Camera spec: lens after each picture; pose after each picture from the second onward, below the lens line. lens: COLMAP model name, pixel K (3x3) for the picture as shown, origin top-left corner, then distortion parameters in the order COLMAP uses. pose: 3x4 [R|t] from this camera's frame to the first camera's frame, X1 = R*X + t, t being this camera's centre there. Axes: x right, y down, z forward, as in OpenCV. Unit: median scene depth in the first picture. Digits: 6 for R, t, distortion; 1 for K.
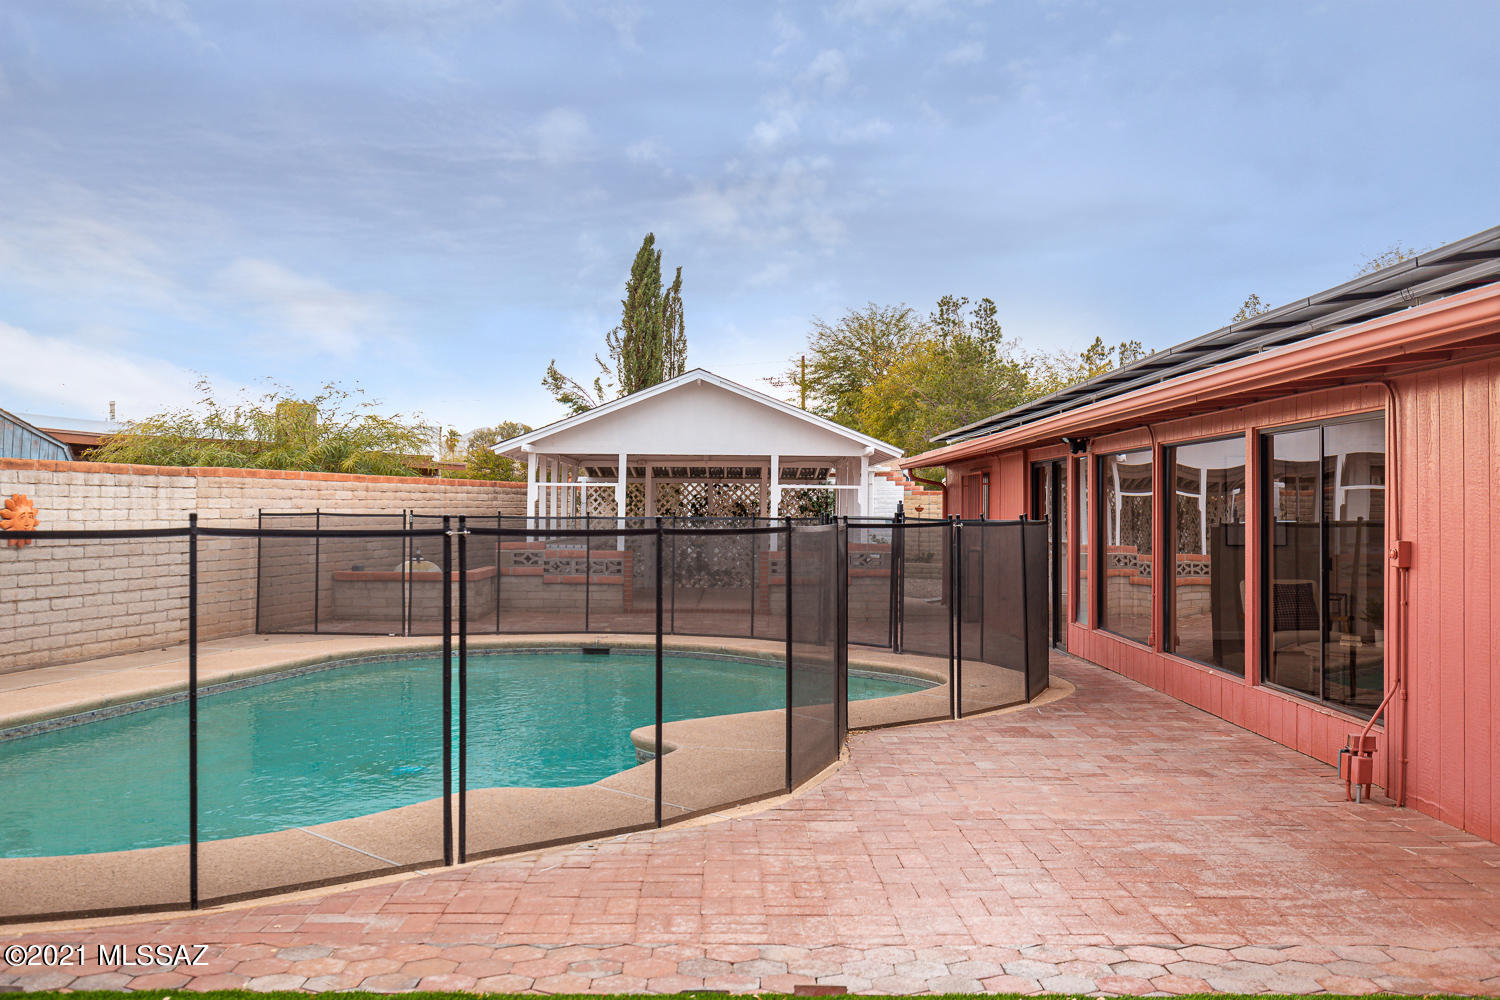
lens RADIAL K [[1448.0, 0, 750.0], [0, 1448.0, 500.0], [0, 0, 1]] dist [0.000333, -0.008231]
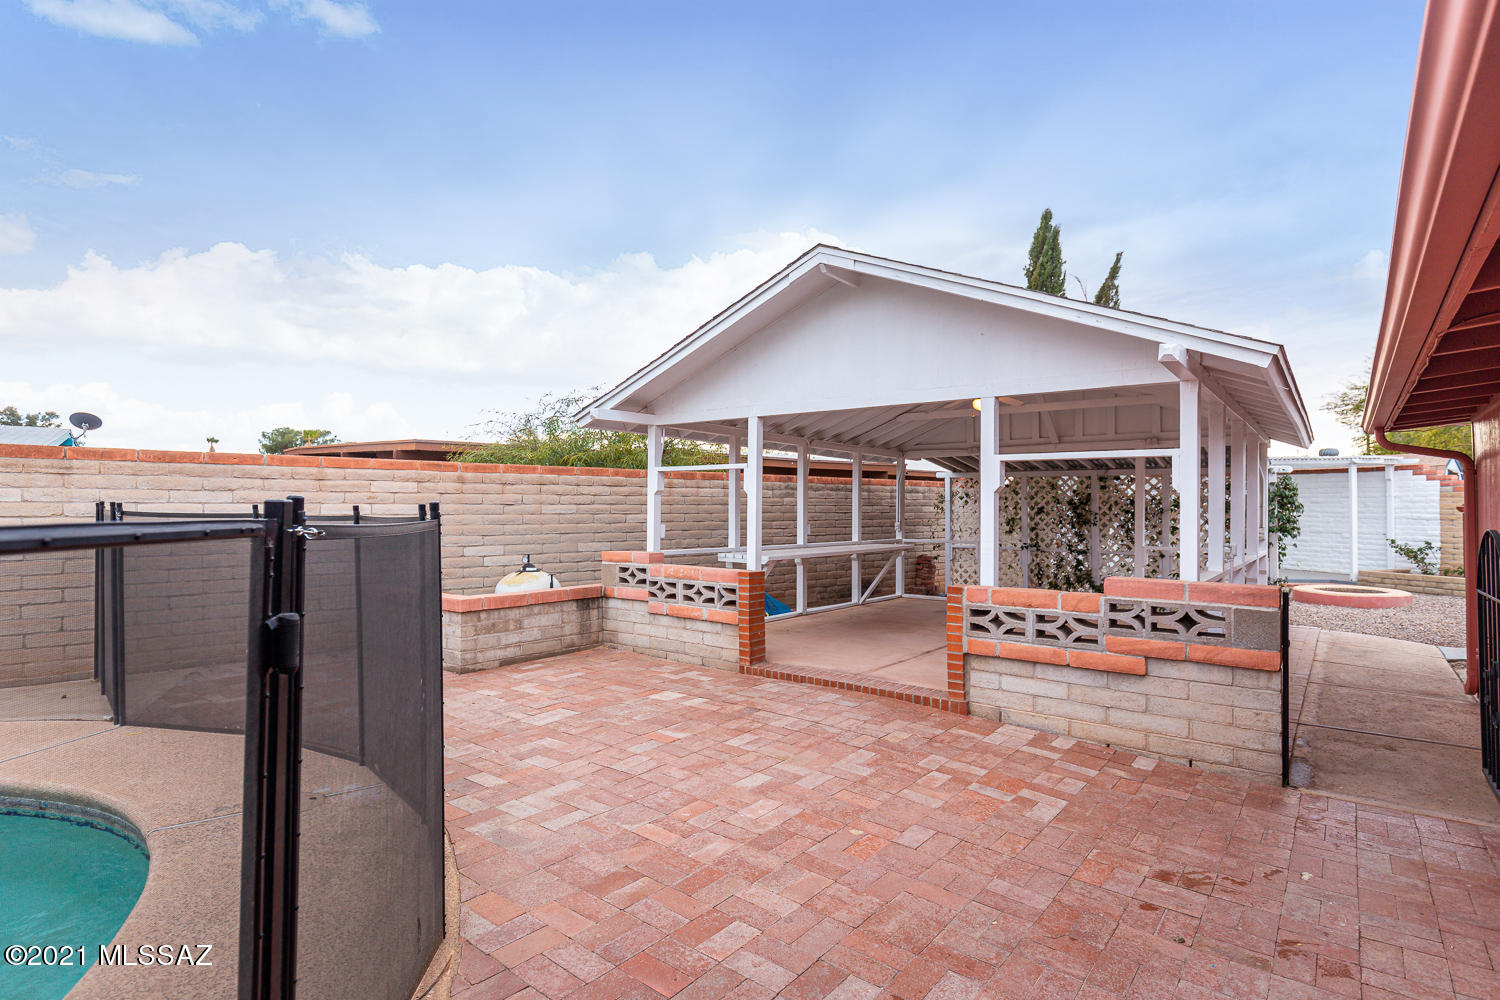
lens RADIAL K [[757.1, 0, 750.0], [0, 757.1, 500.0], [0, 0, 1]] dist [-0.005311, -0.000232]
pose [[0.782457, -0.008297, -0.622649, 0.114512], [0.003080, 0.999951, -0.009455, 0.007396], [0.622697, 0.005480, 0.782444, 0.724664]]
